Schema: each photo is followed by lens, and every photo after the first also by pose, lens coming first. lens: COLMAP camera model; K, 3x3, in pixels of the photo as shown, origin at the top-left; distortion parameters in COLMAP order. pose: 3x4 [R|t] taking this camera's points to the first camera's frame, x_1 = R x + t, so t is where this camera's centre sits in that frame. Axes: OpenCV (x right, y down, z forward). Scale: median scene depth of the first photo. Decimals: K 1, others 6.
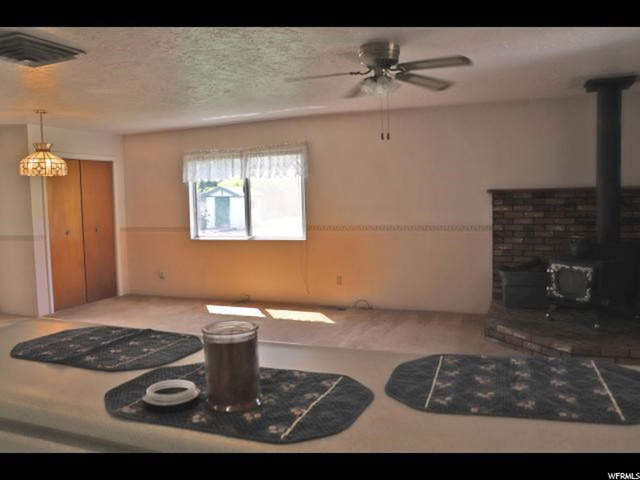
lens RADIAL K [[537.1, 0, 321.2], [0, 537.1, 237.2], [0, 0, 1]] dist [-0.143174, 0.097688]
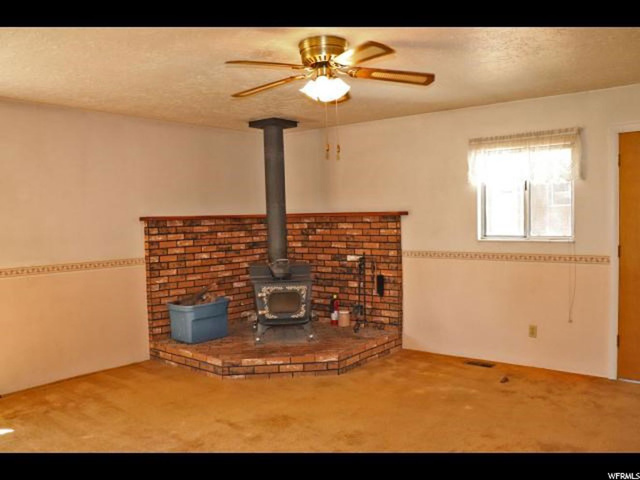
lens RADIAL K [[537.1, 0, 323.8], [0, 537.1, 240.0], [0, 0, 1]] dist [-0.143174, 0.097688]
pose [[0.302440, -0.022214, 0.952910, -0.433624], [0.087795, 0.996128, -0.004643, -0.022475], [-0.949116, 0.085065, 0.303219, 0.470327]]
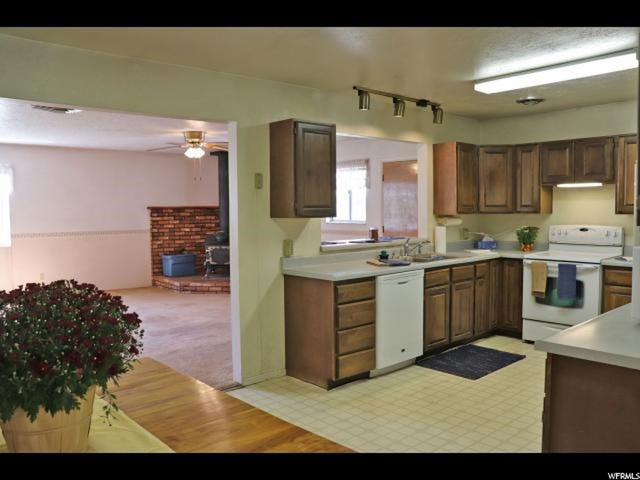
lens RADIAL K [[537.1, 0, 316.4], [0, 537.1, 243.0], [0, 0, 1]] dist [-0.143174, 0.097688]
pose [[0.467222, -0.036616, 0.883381, -0.874913], [0.064887, 0.997868, 0.007042, 0.040450], [-0.881756, 0.054030, 0.468602, -0.182998]]
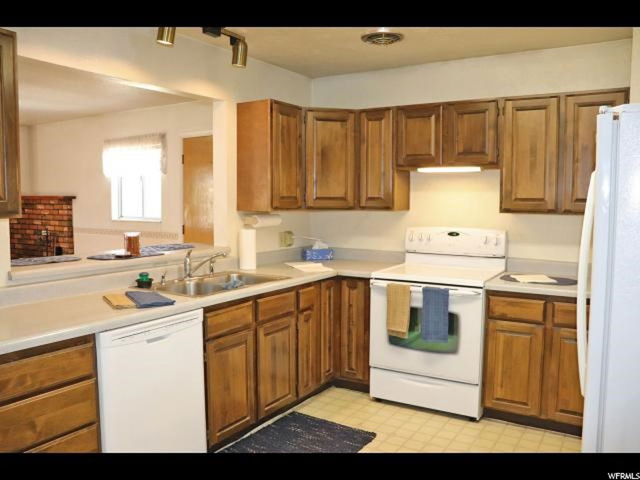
lens RADIAL K [[537.1, 0, 320.5], [0, 537.1, 241.9], [0, 0, 1]] dist [-0.143174, 0.097688]
pose [[0.193005, -0.047786, 0.980033, -0.515334], [0.063623, 0.997321, 0.036099, 0.029659], [-0.979133, 0.055385, 0.195528, -0.136873]]
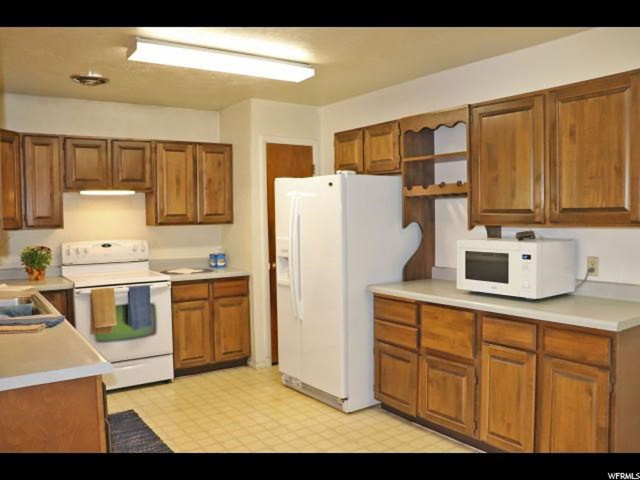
lens RADIAL K [[537.1, 0, 319.7], [0, 537.1, 242.1], [0, 0, 1]] dist [-0.143174, 0.097688]
pose [[-0.819827, 0.009944, 0.572525, -0.548518], [0.078743, 0.992308, 0.095521, -0.001303], [-0.567172, 0.123393, -0.814304, 0.293184]]
